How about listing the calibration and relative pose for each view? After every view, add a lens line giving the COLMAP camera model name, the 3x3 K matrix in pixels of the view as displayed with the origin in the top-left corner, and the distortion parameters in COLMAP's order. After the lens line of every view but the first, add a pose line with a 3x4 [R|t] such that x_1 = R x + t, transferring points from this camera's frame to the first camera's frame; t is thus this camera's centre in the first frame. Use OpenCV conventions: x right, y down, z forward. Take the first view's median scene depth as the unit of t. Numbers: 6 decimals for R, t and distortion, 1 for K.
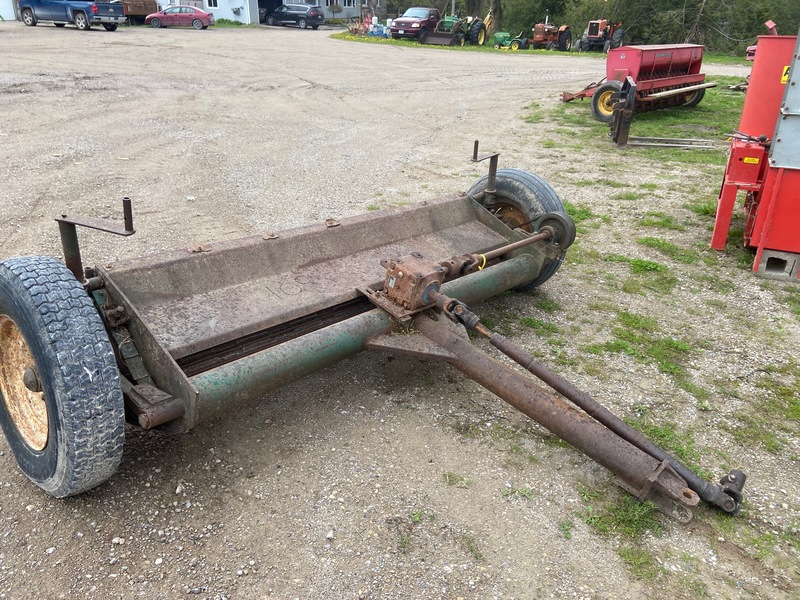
lens RADIAL K [[605.0, 0, 404.6], [0, 605.0, 299.0], [0, 0, 1]] dist [0.114221, -0.141421]
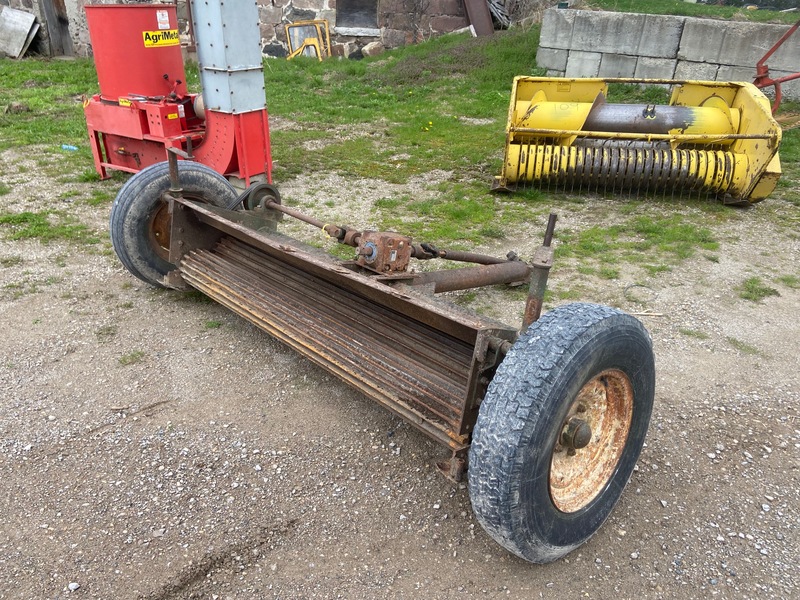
lens RADIAL K [[604.3, 0, 393.2], [0, 604.3, 299.6], [0, 0, 1]] dist [0.122722, -0.157747]
pose [[0.107303, -0.451820, 0.885632, -0.790798], [0.385646, 0.839949, 0.381789, -0.292512], [-0.916386, 0.300574, 0.264372, 0.558328]]
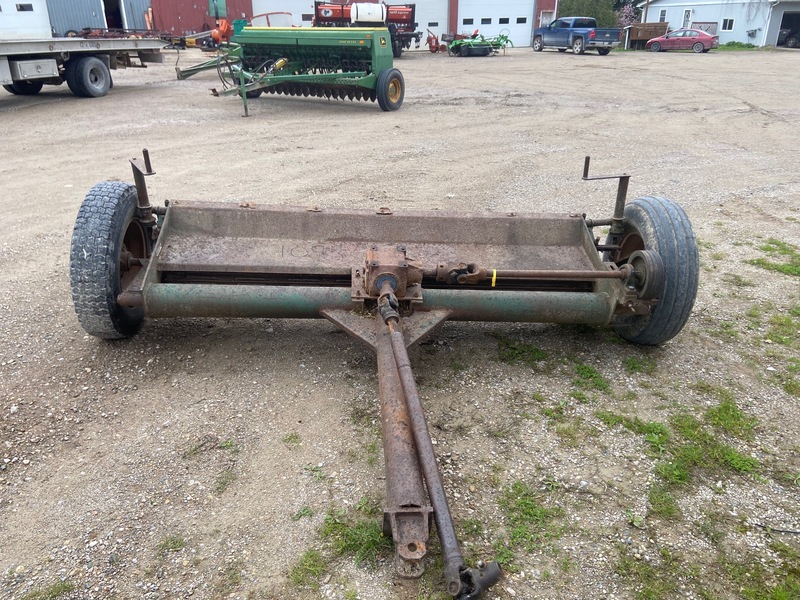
lens RADIAL K [[604.3, 0, 393.2], [0, 604.3, 299.6], [0, 0, 1]] dist [0.122722, -0.157747]
pose [[0.721209, 0.249930, -0.646060, 0.553071], [-0.271367, 0.960038, 0.068461, -0.043895], [0.637353, 0.125944, 0.760210, 0.167791]]
